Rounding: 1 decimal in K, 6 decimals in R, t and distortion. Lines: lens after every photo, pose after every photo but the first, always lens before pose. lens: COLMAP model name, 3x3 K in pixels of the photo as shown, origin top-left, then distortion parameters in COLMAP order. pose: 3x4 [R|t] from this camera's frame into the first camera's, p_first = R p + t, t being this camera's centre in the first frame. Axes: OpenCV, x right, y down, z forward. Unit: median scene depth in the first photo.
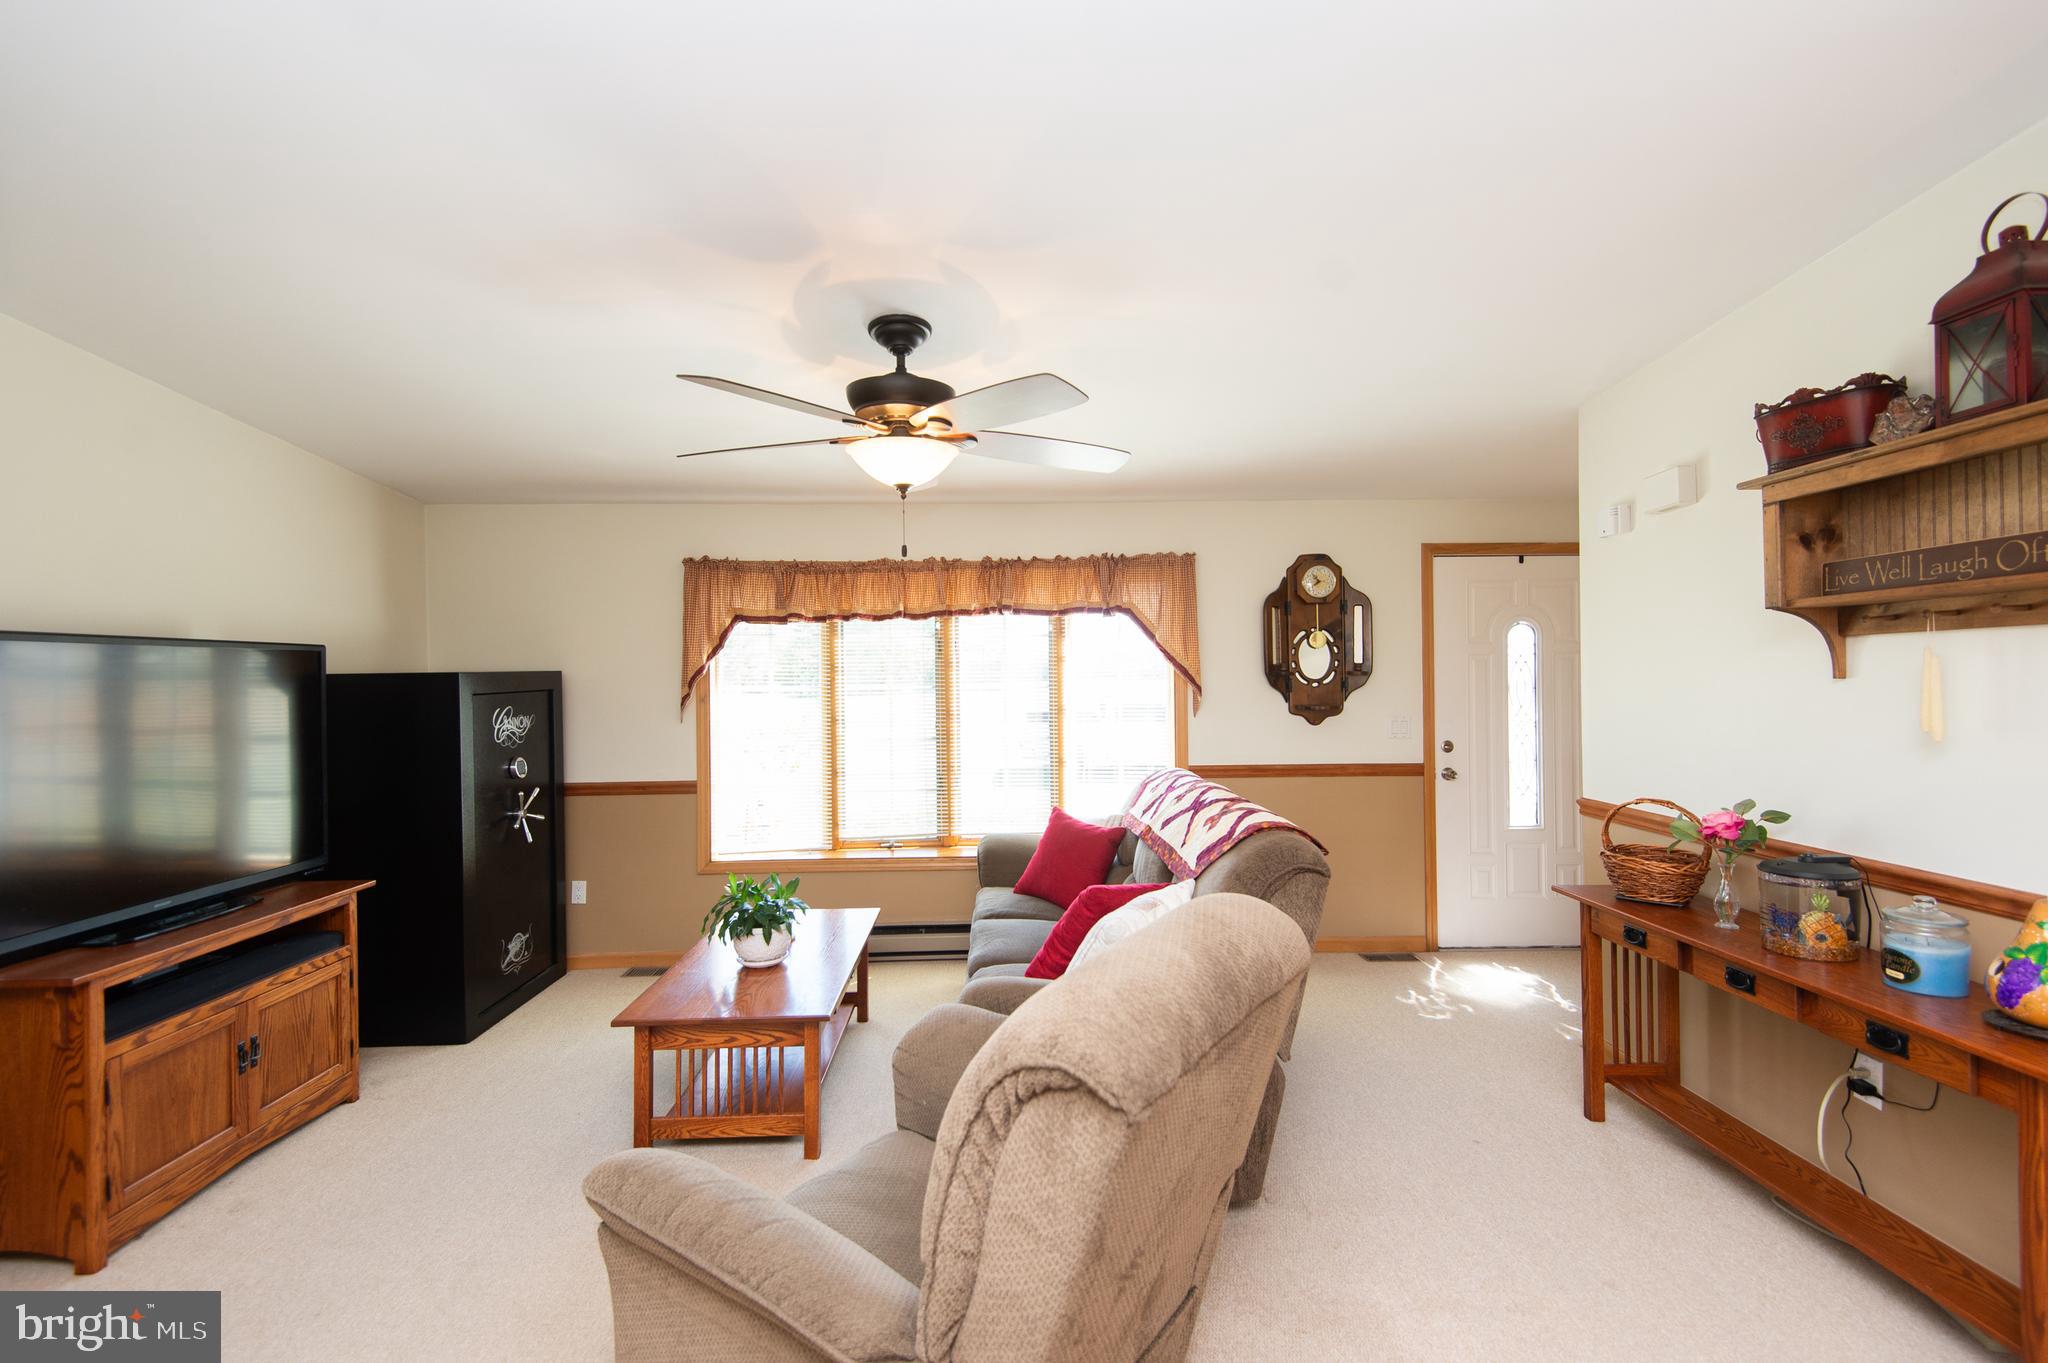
lens RADIAL K [[935.1, 0, 1028.1], [0, 935.1, 678.4], [0, 0, 1]] dist [0.040442, -0.023916]
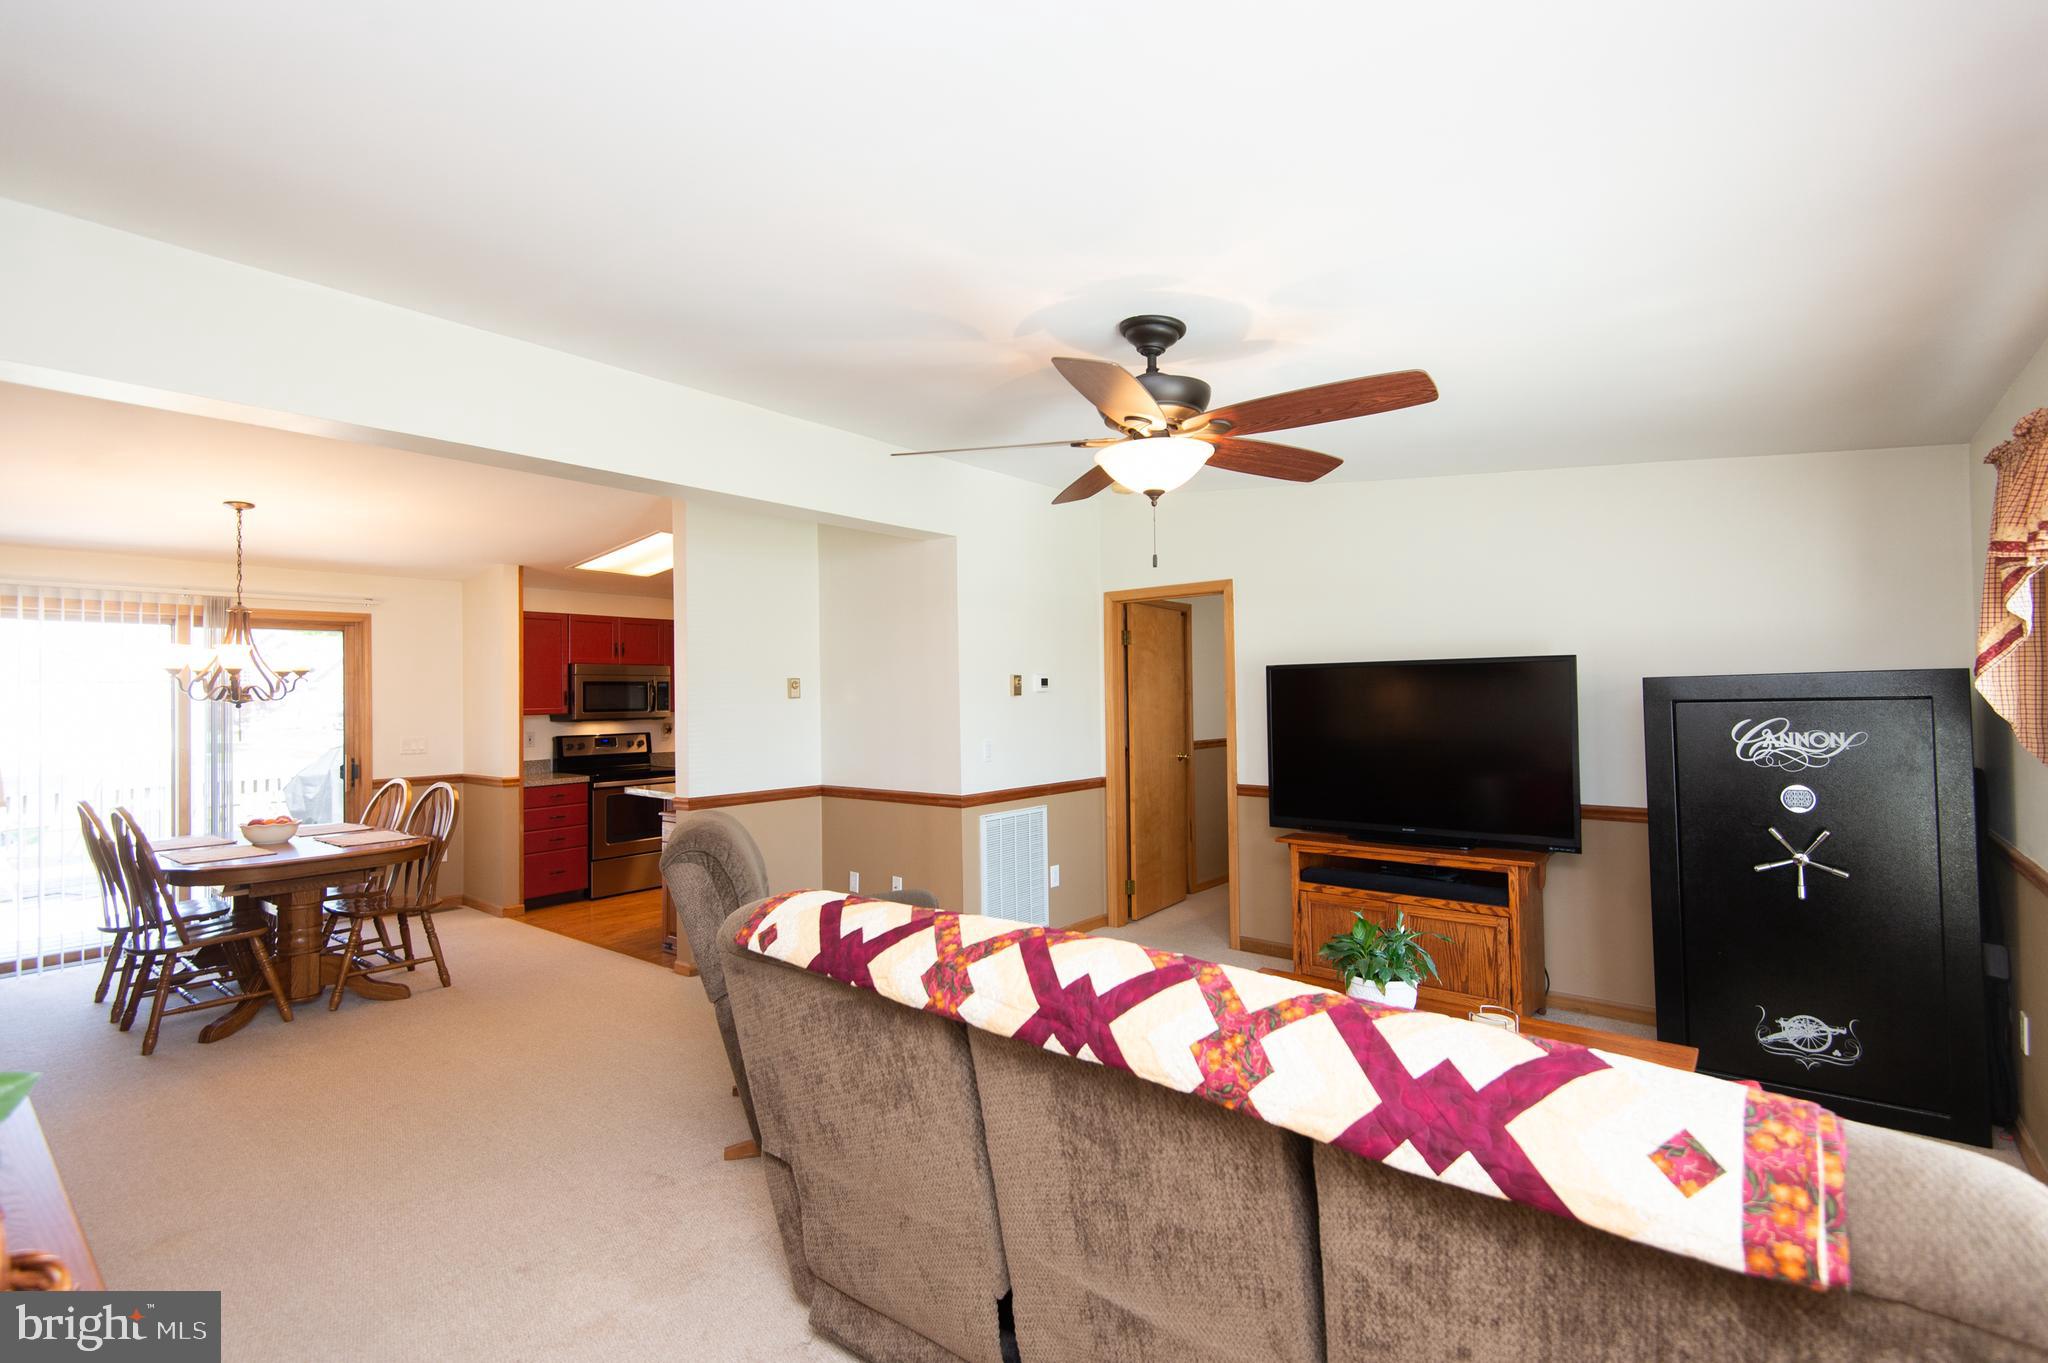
lens RADIAL K [[917.0, 0, 1025.2], [0, 917.0, 677.5], [0, 0, 1]] dist [0.032370, -0.019527]
pose [[-0.654139, 0.006960, -0.756342, 0.398676], [0.019840, 0.999771, -0.007959, -0.009898], [0.756114, -0.020213, -0.654128, 0.919409]]
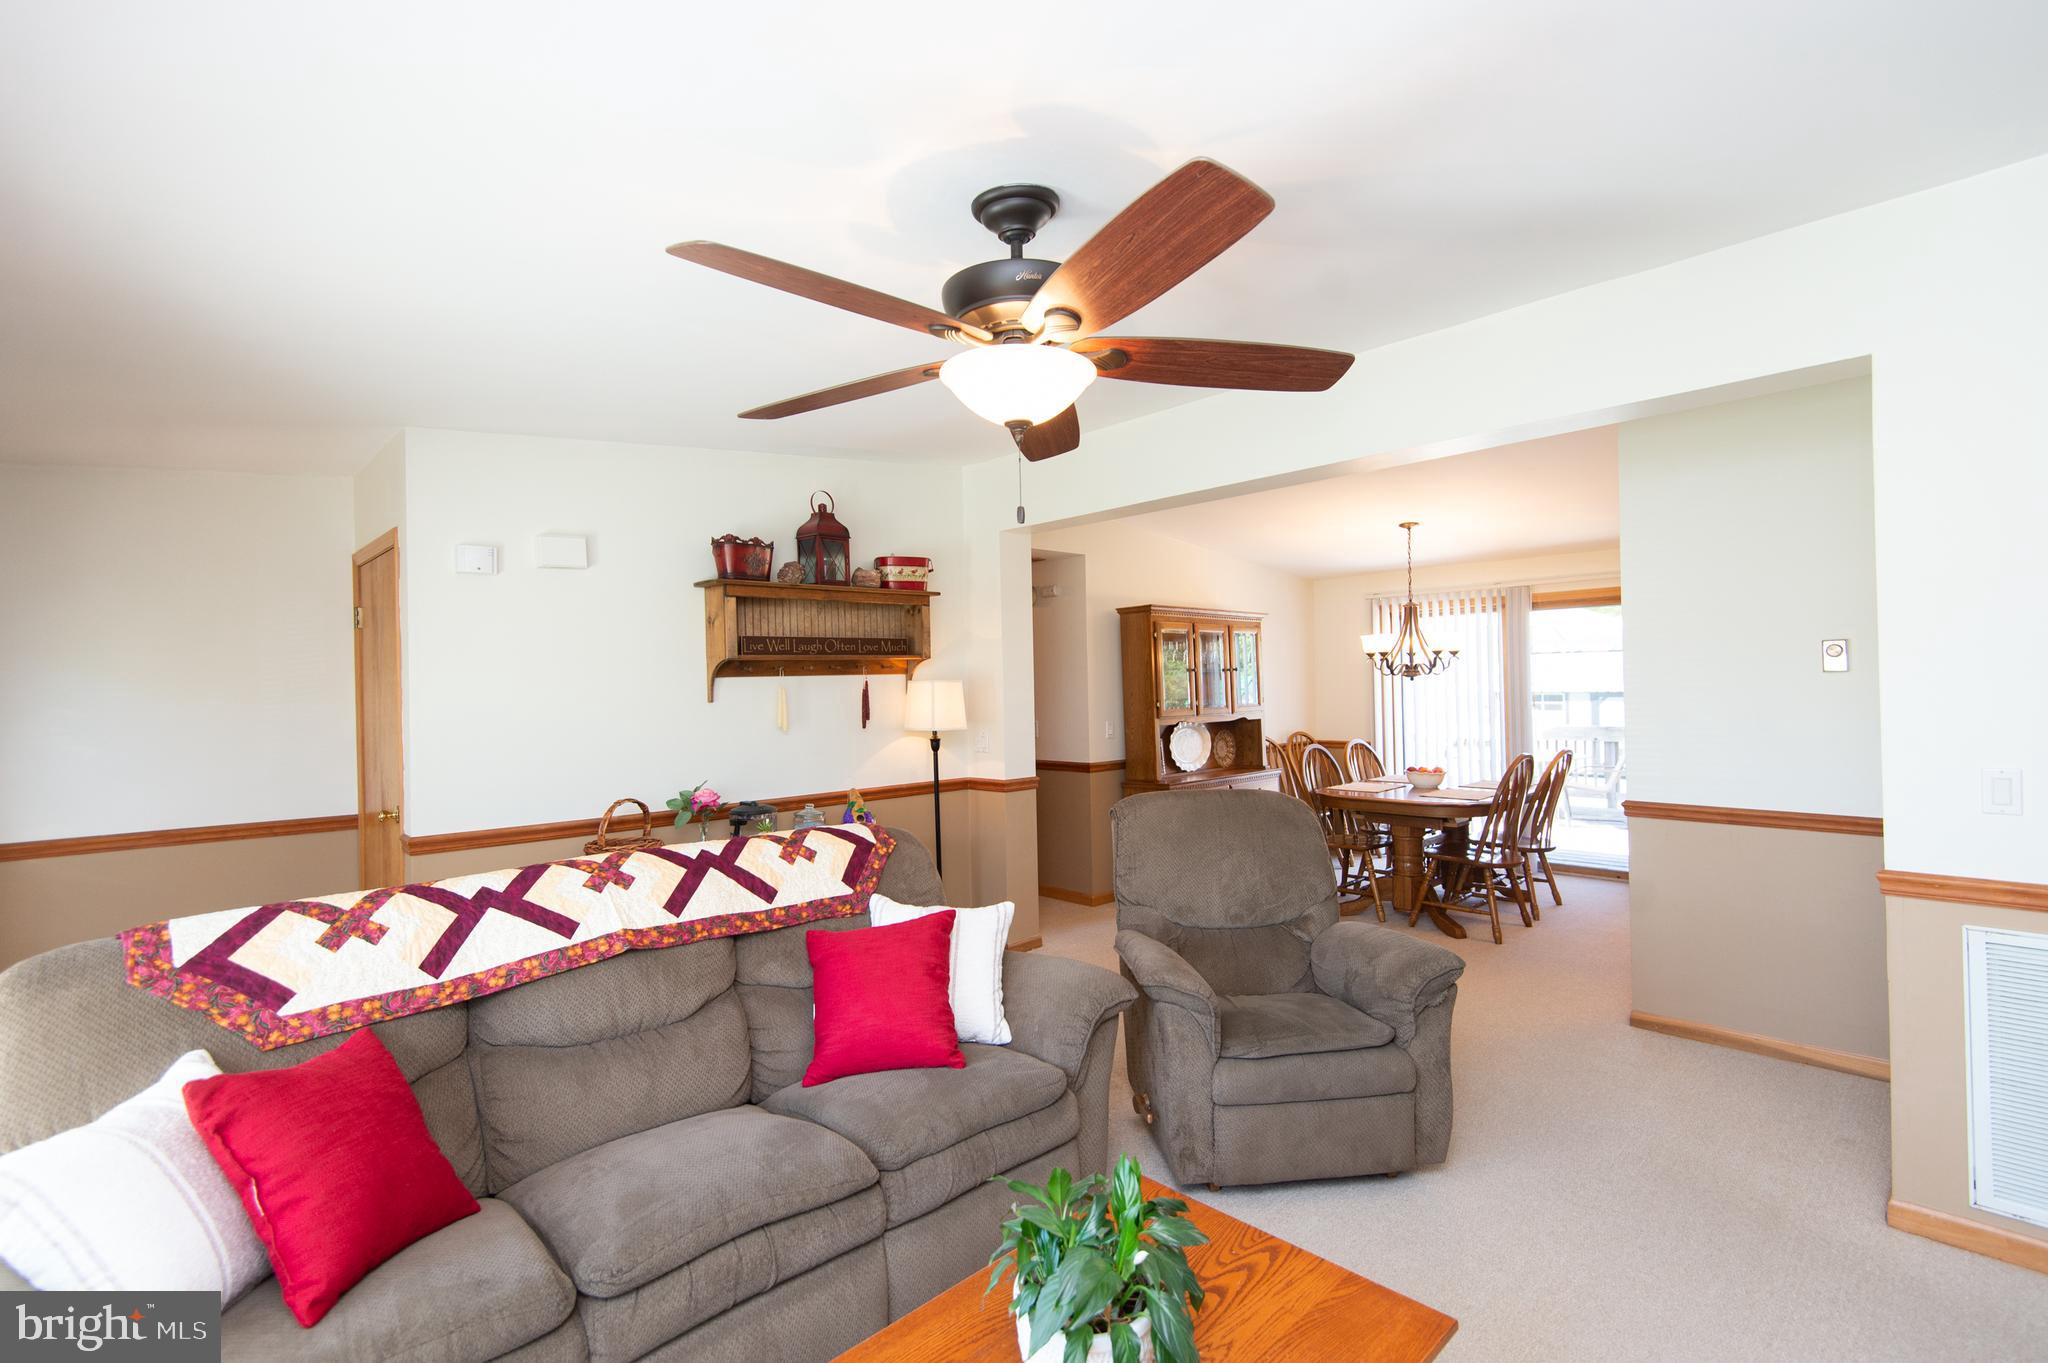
lens RADIAL K [[917.0, 0, 1025.2], [0, 917.0, 677.5], [0, 0, 1]] dist [0.032370, -0.019527]
pose [[-0.663703, 0.031603, 0.747329, -0.399885], [0.029108, 0.999442, -0.016413, -0.000900], [-0.747430, 0.010860, -0.664252, 0.893563]]
